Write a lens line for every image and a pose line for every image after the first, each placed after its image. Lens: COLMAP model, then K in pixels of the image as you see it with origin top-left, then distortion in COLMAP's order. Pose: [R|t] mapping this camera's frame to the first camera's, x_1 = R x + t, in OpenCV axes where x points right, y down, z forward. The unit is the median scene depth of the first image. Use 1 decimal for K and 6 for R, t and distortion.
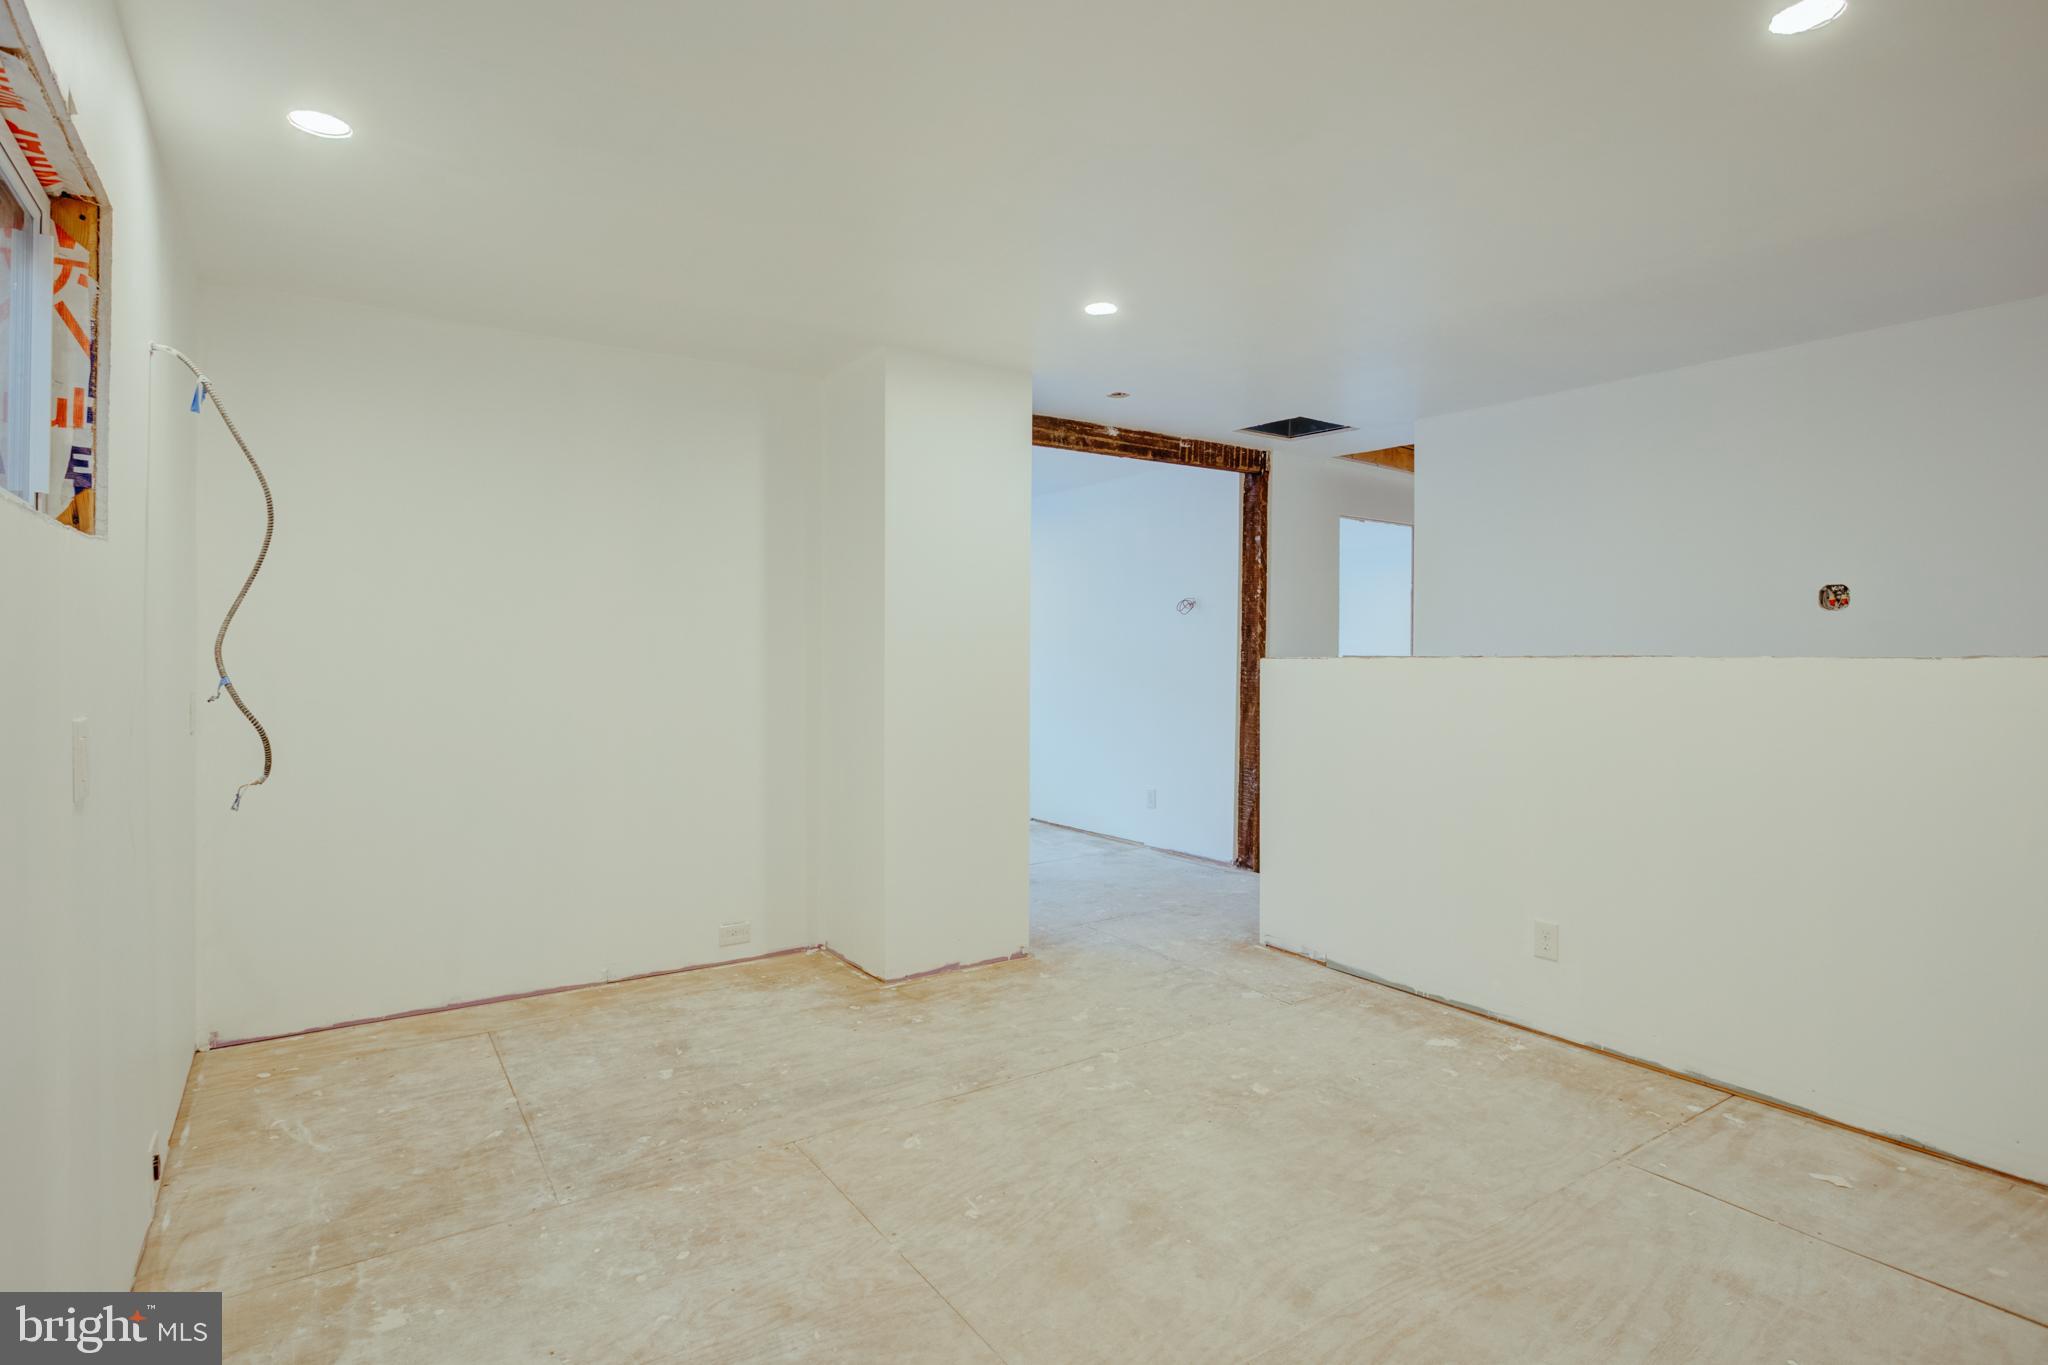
lens RADIAL K [[1027.5, 0, 1015.6], [0, 1027.5, 661.7], [0, 0, 1]] dist [-0.022220, 0.013993]
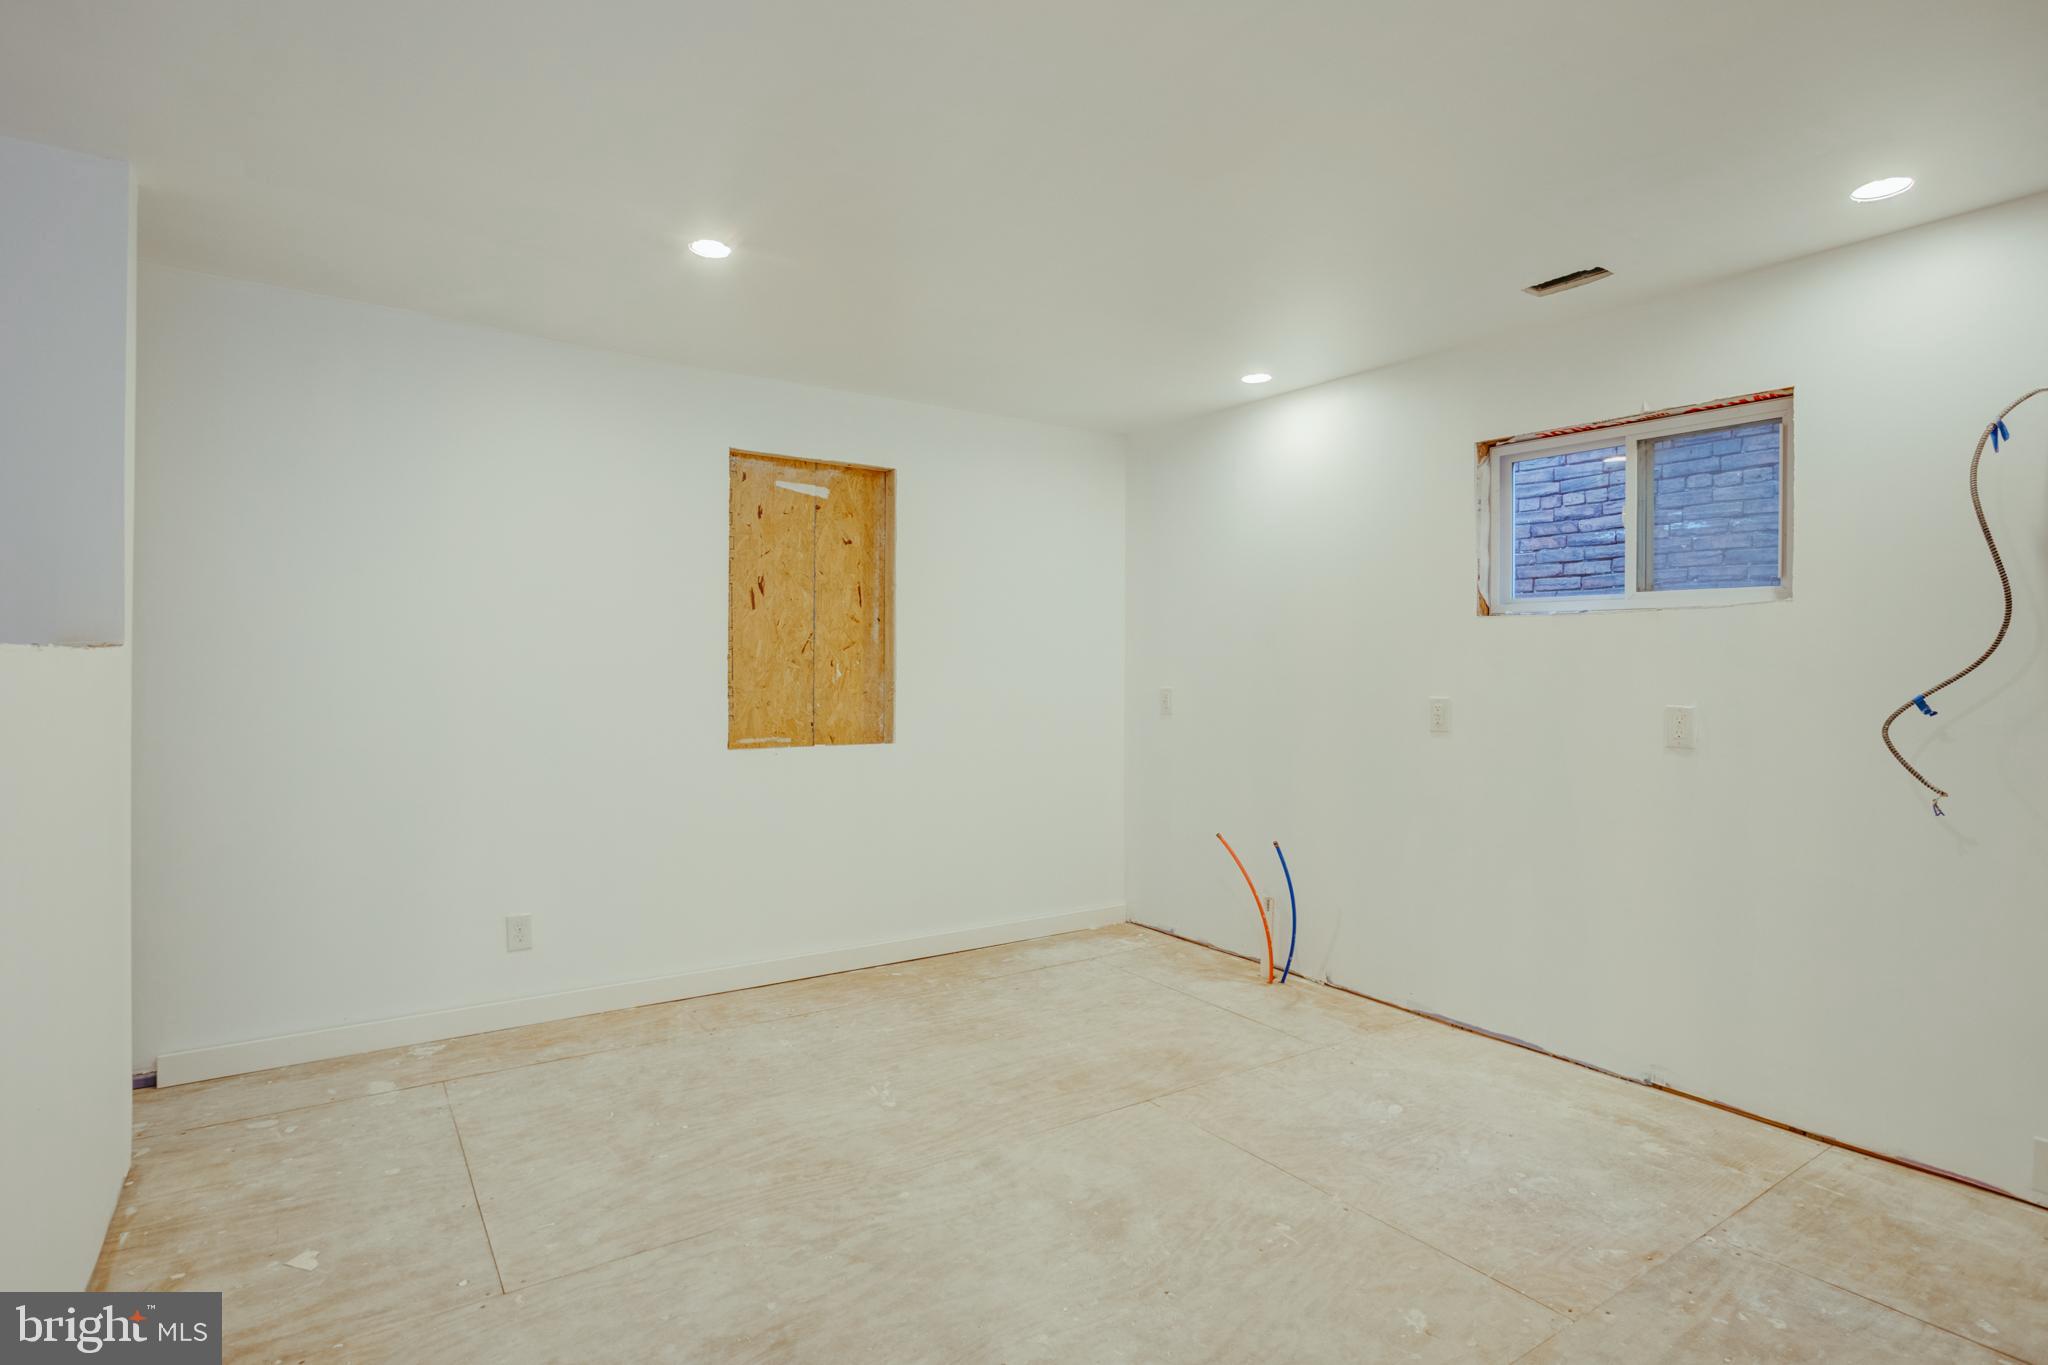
lens RADIAL K [[1027.5, 0, 1015.6], [0, 1027.5, 661.7], [0, 0, 1]] dist [-0.022220, 0.013993]
pose [[-0.999881, -0.015329, -0.001479, 0.226450], [-0.015331, 0.999882, 0.001306, -0.007061], [0.001458, 0.001328, -0.999998, 1.981183]]
